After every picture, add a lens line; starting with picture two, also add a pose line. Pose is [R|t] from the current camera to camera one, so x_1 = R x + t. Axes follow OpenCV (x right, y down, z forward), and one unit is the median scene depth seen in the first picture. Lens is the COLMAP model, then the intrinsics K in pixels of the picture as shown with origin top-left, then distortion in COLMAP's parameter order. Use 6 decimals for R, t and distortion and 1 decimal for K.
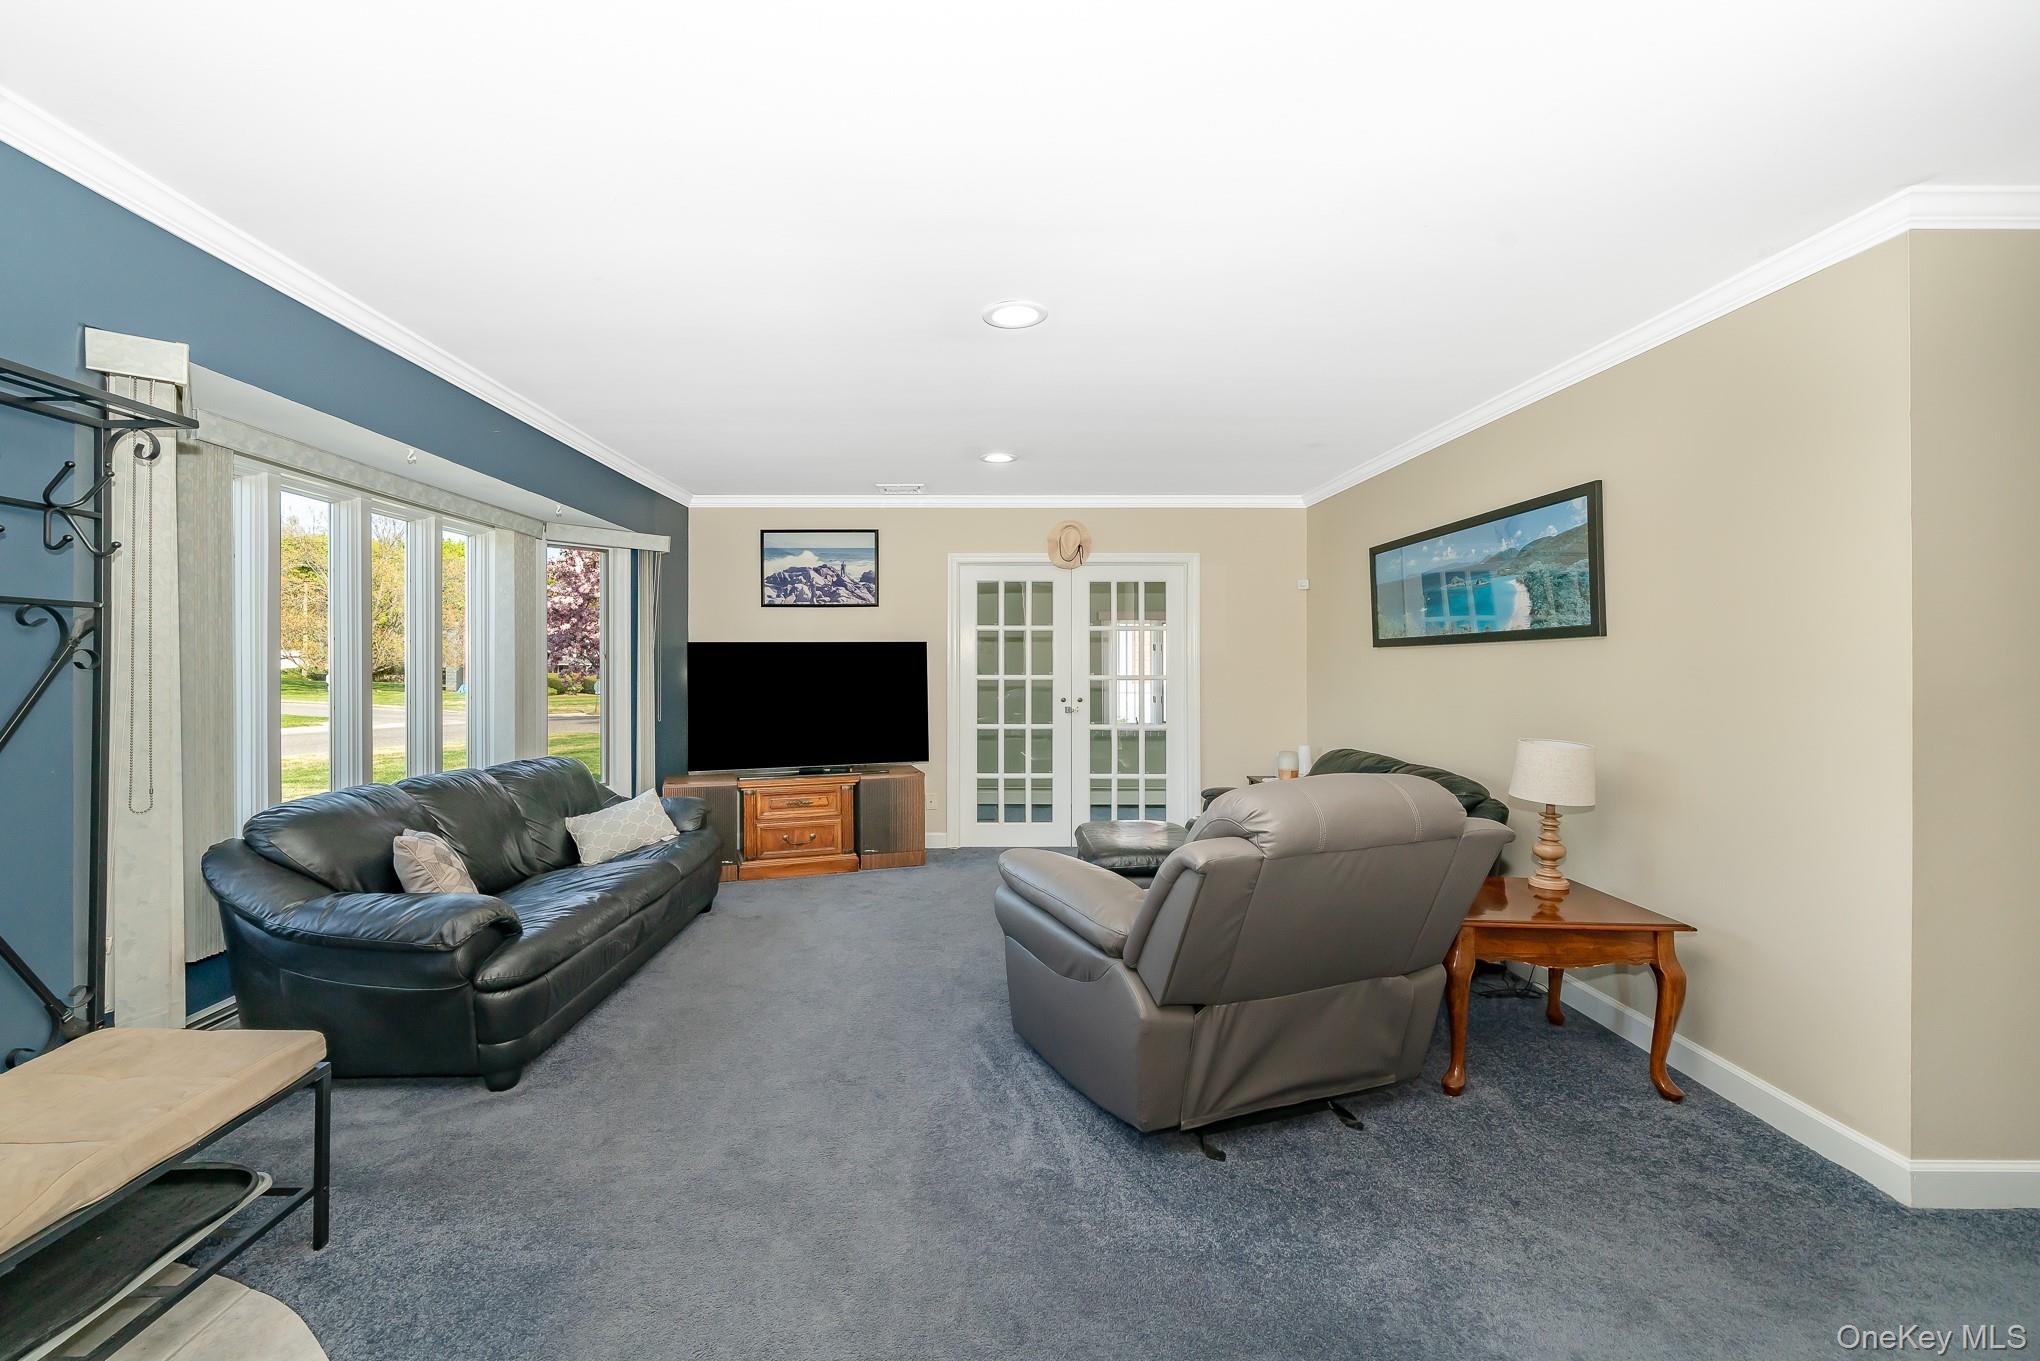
lens RADIAL K [[841.8, 0, 1017.5], [0, 841.8, 659.9], [0, 0, 1]] dist [-0.000123, -0.000002]
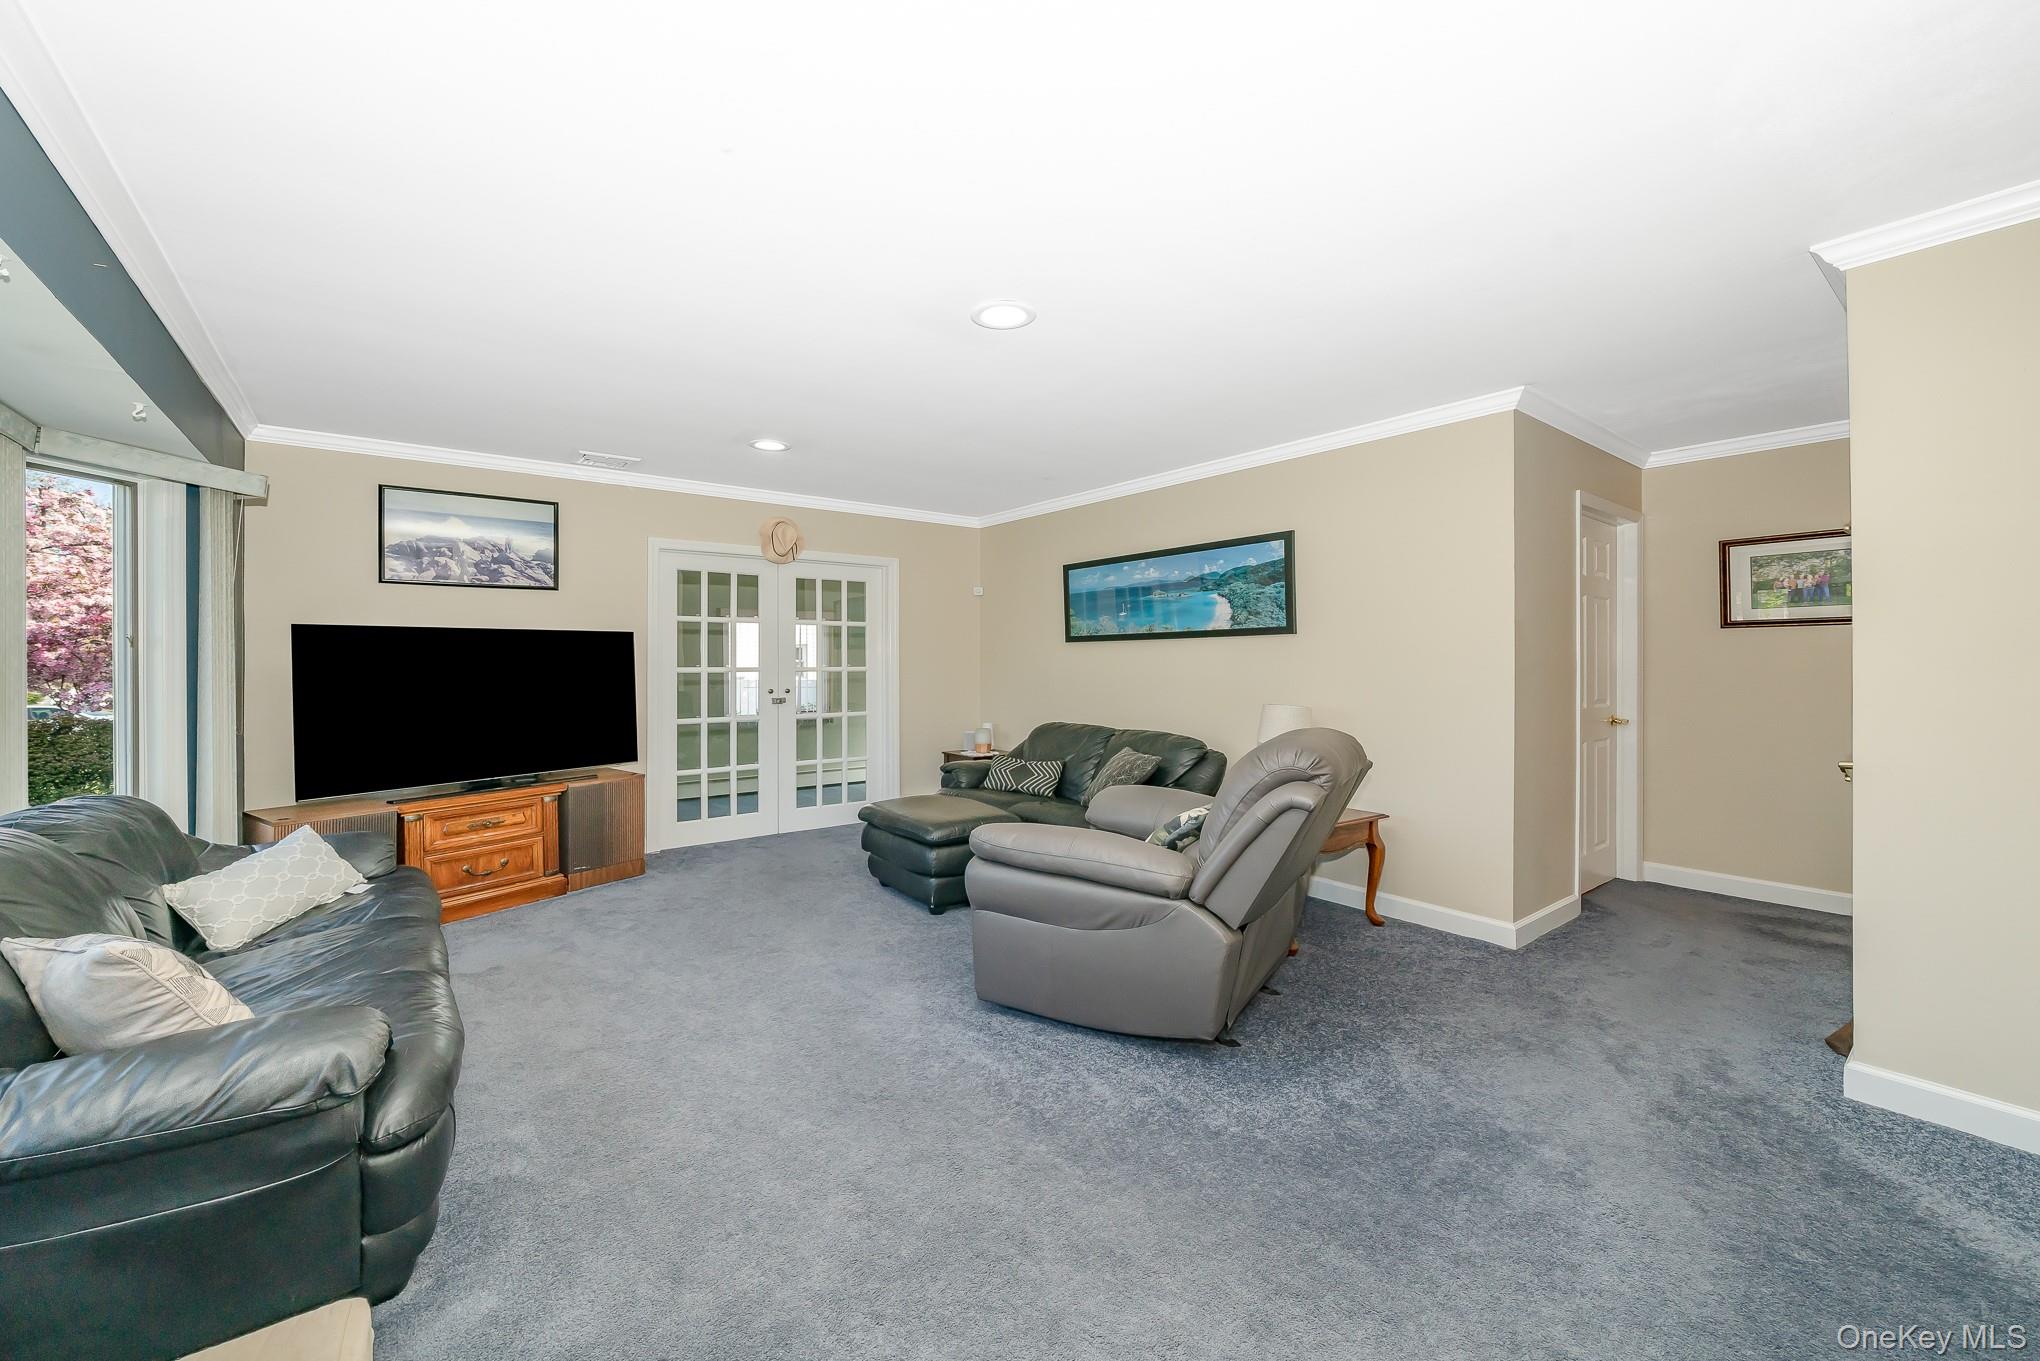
lens RADIAL K [[730.4, 0, 1011.8], [0, 730.4, 662.2], [0, 0, 1]] dist [0.001037, -0.000013]
pose [[0.814420, -0.002816, 0.580268, -0.241917], [-0.000314, 0.999986, 0.005293, 0.007808], [-0.580275, -0.004493, 0.814408, 0.116264]]
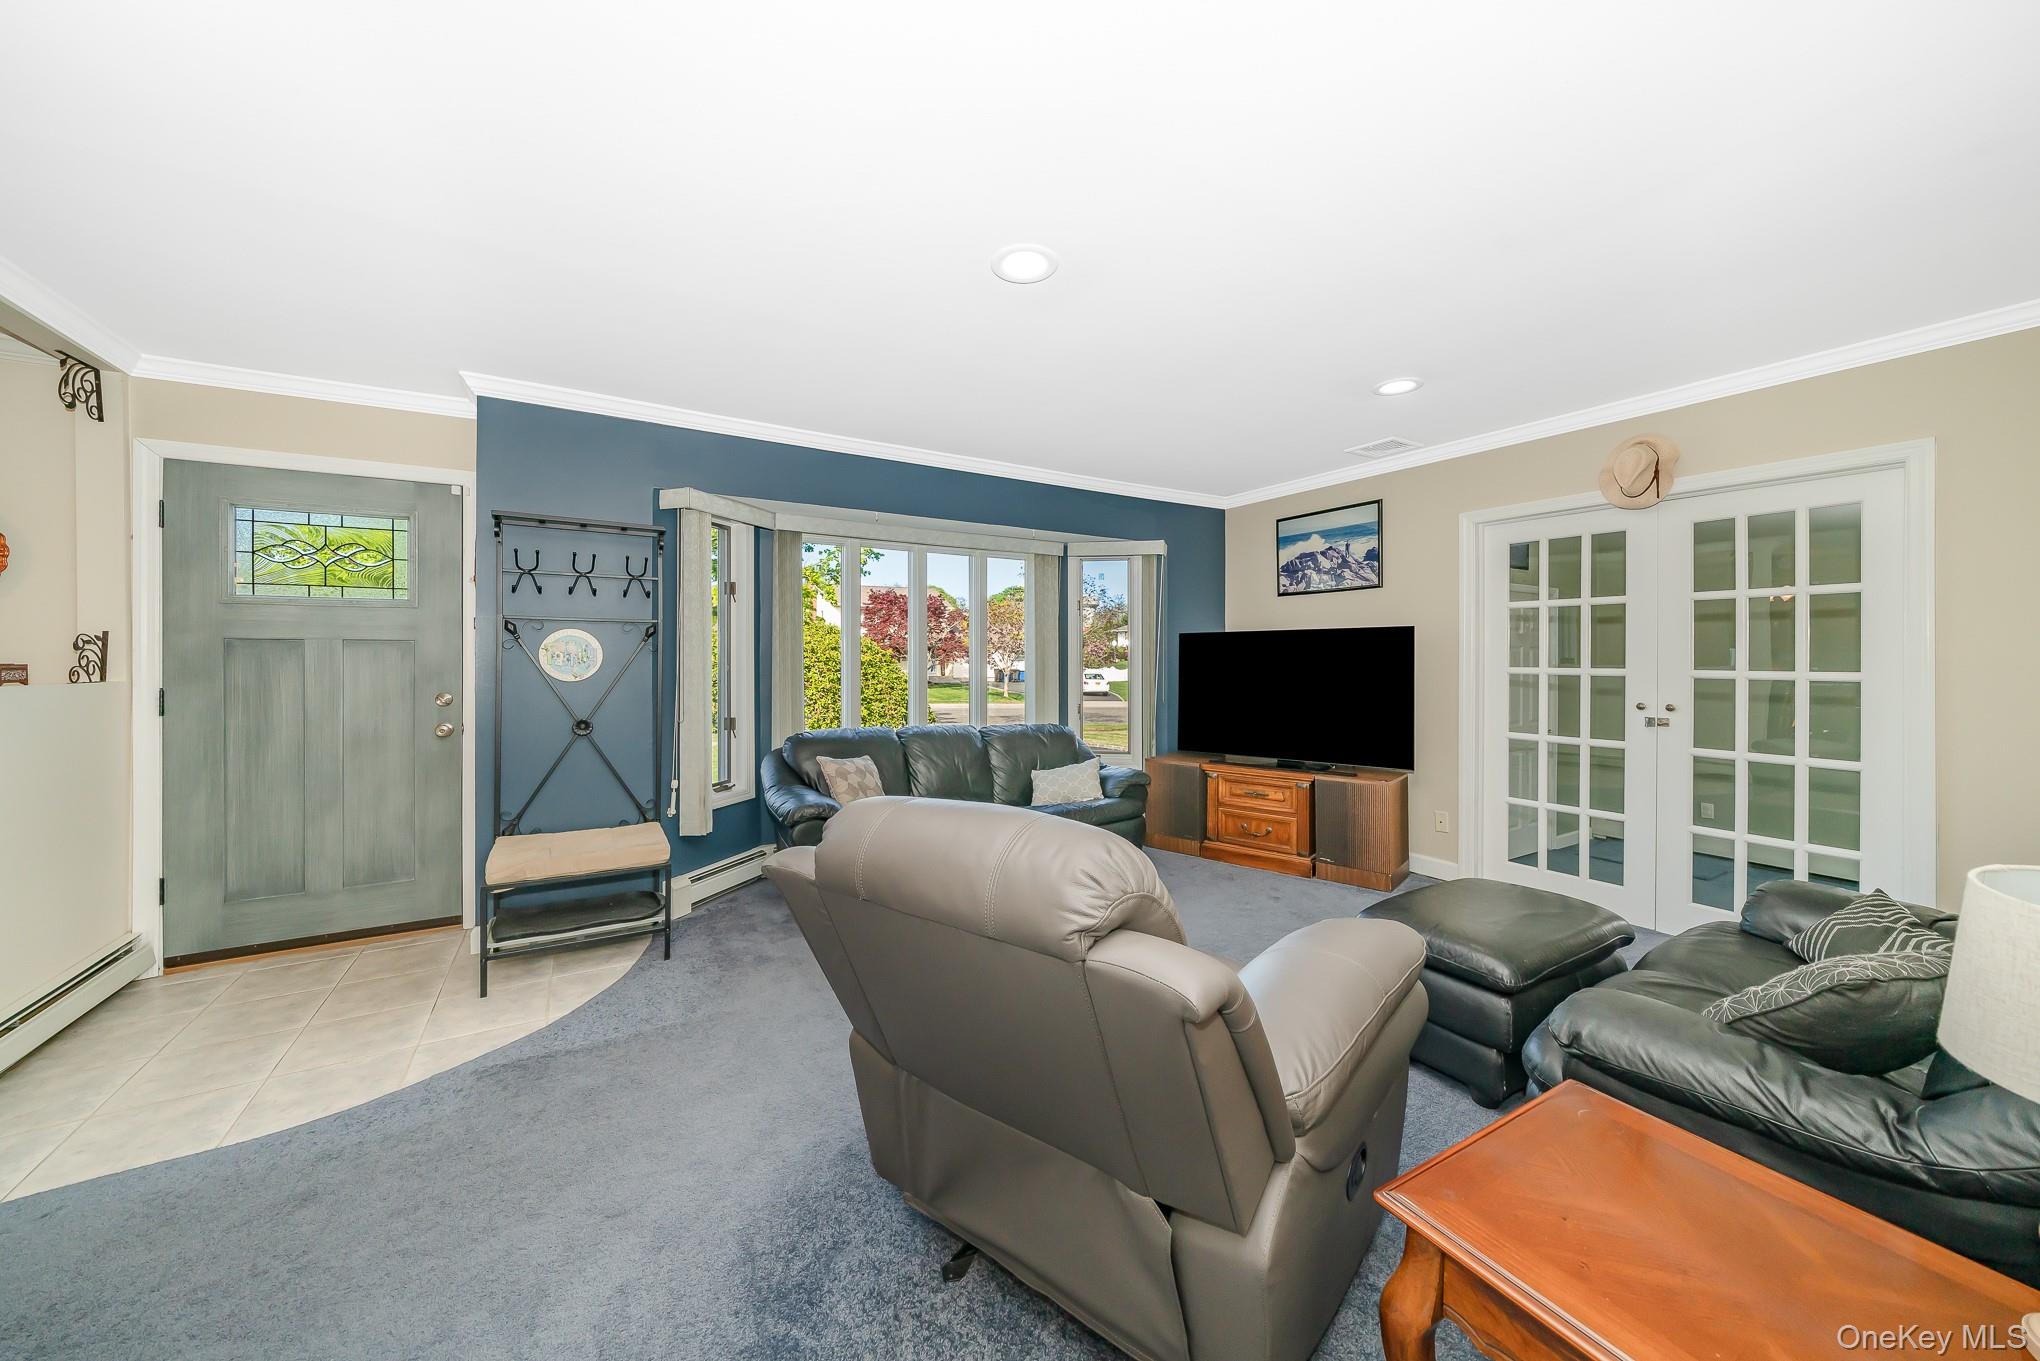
lens RADIAL K [[757.8, 0, 1010.7], [0, 757.8, 664.0], [0, 0, 1]] dist [-0.001817, -0.000369]
pose [[0.504097, 0.010743, -0.863580, 0.348400], [0.001489, 0.999910, 0.013307, 0.005633], [0.863646, -0.007994, 0.504035, 0.294147]]
